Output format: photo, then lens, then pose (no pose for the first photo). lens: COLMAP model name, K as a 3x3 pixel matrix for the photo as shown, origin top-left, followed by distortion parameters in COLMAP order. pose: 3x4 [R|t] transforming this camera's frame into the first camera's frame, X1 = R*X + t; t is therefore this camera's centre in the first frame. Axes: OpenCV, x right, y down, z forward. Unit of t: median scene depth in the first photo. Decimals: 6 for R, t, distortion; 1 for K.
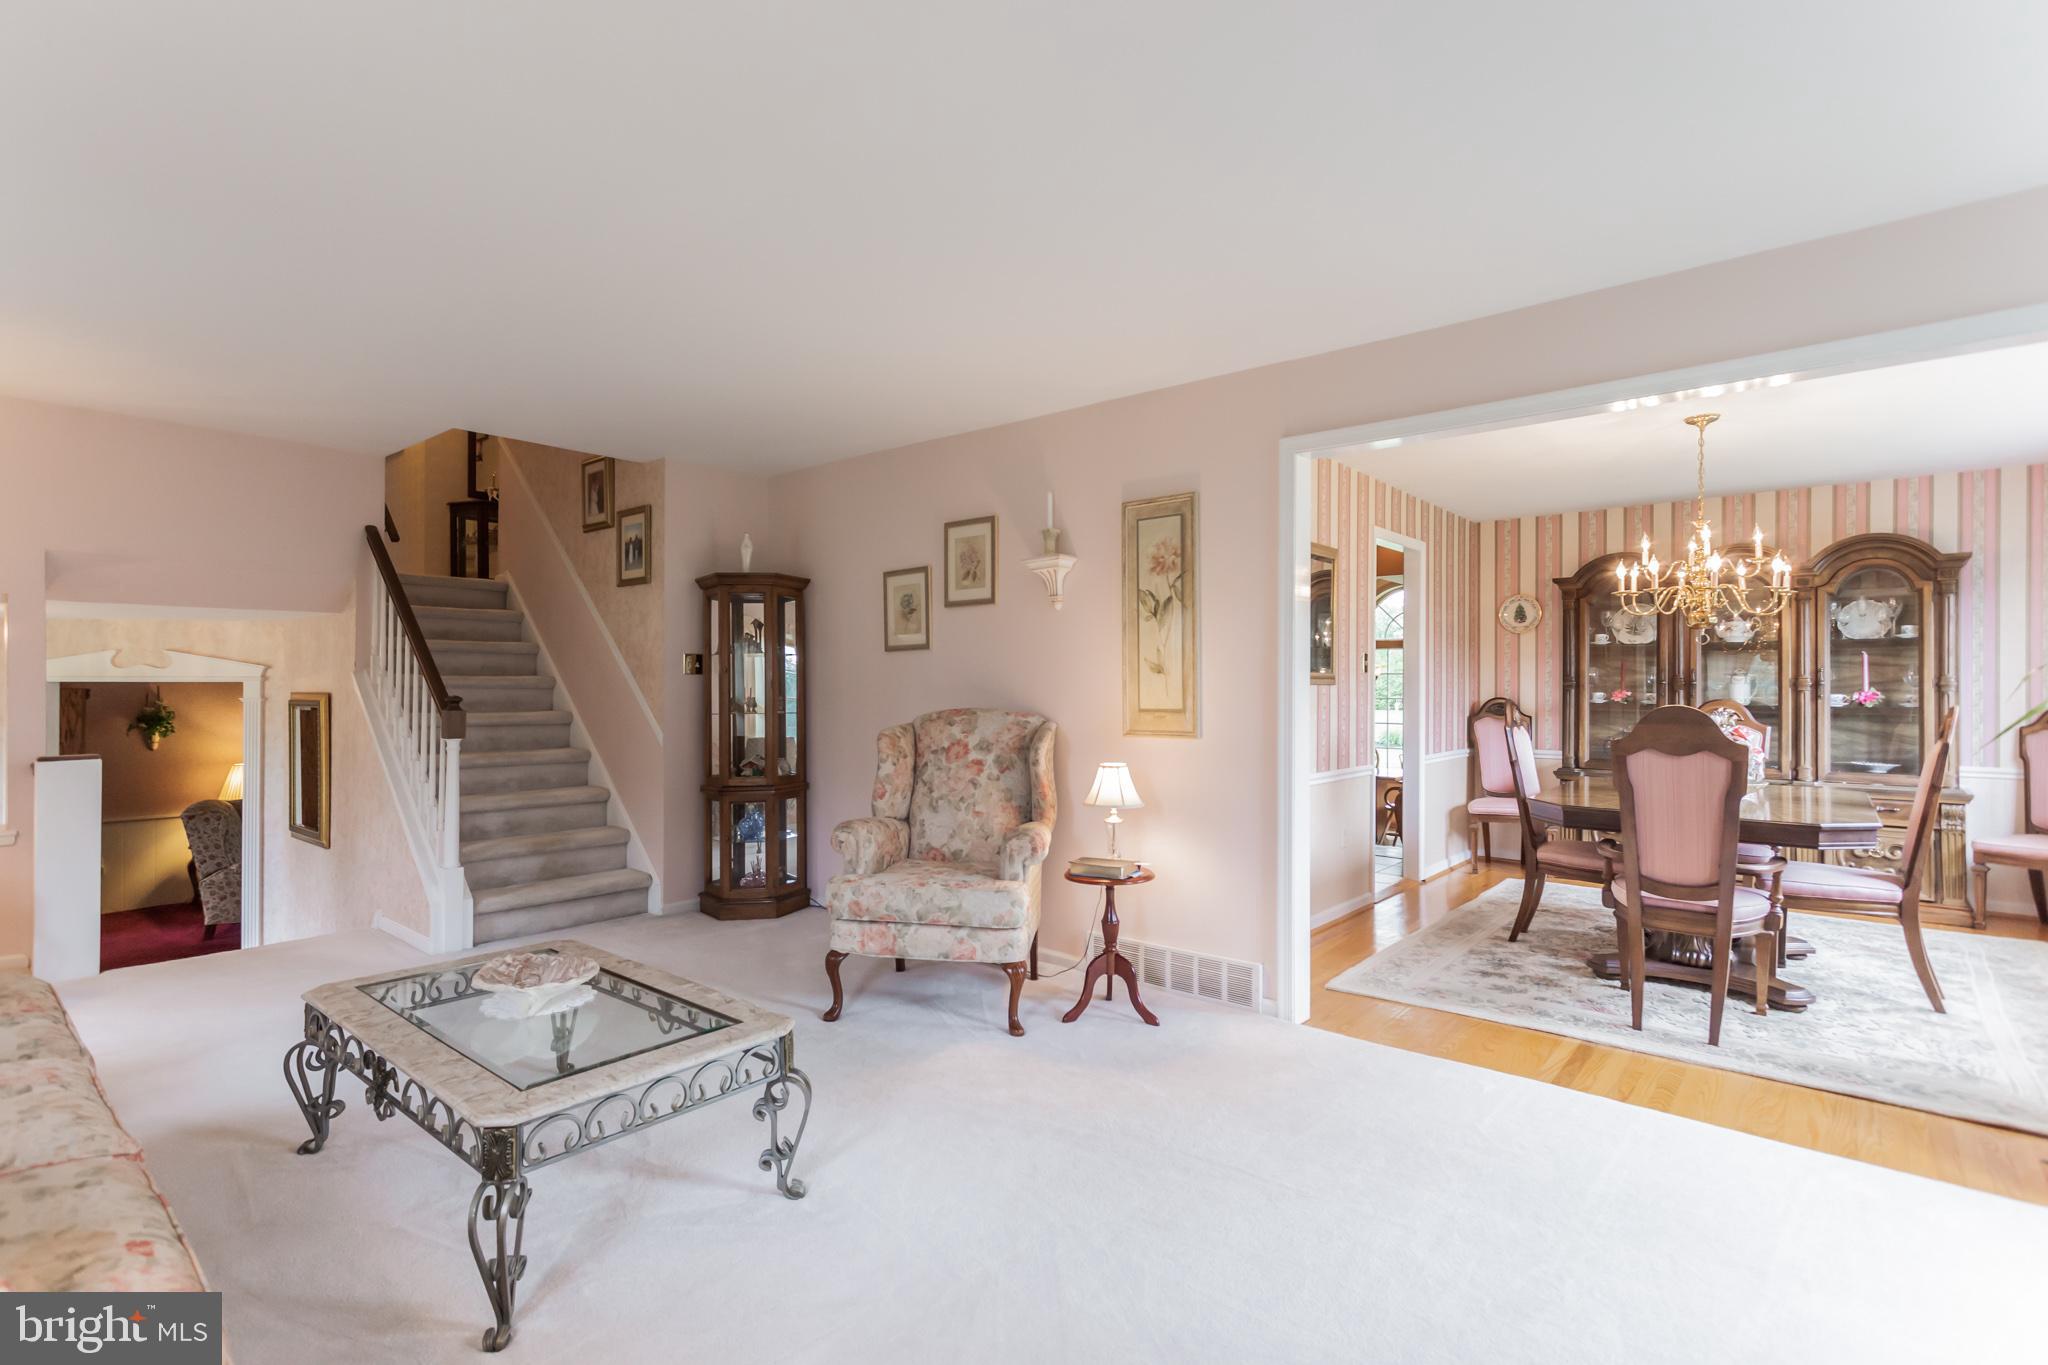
lens RADIAL K [[977.4, 0, 1021.4], [0, 977.4, 677.8], [0, 0, 1]] dist [0.005837, 0.001727]
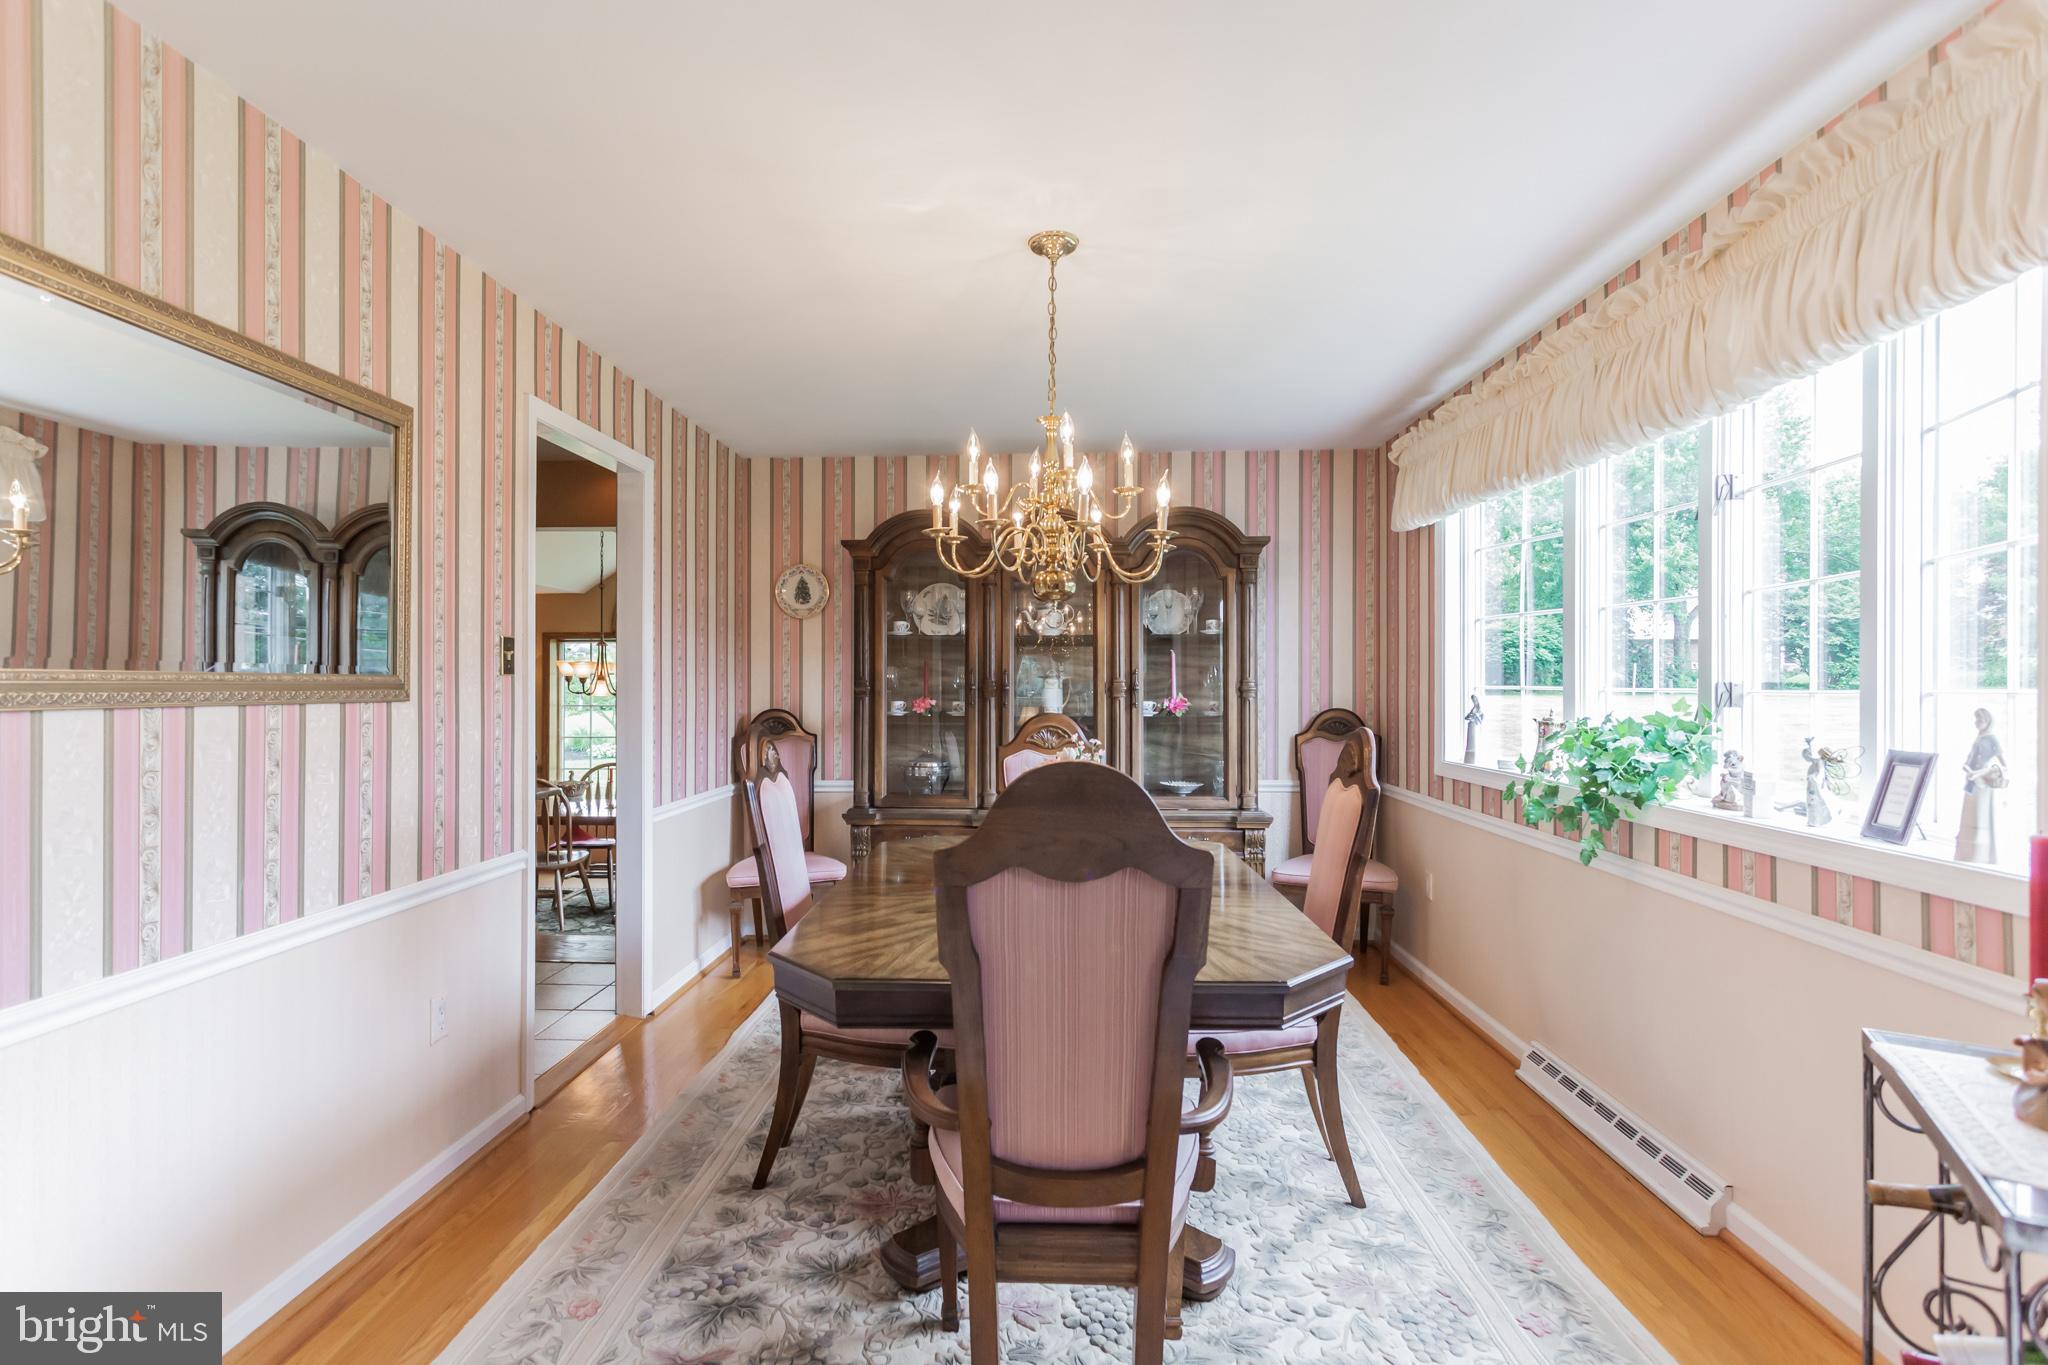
lens RADIAL K [[977.4, 0, 1021.4], [0, 977.4, 677.8], [0, 0, 1]] dist [0.005837, 0.001727]
pose [[0.787975, -0.000199, 0.615707, 0.233087], [-0.000753, 0.999999, 0.001286, -0.003735], [-0.615706, -0.001477, 0.787974, 0.403773]]
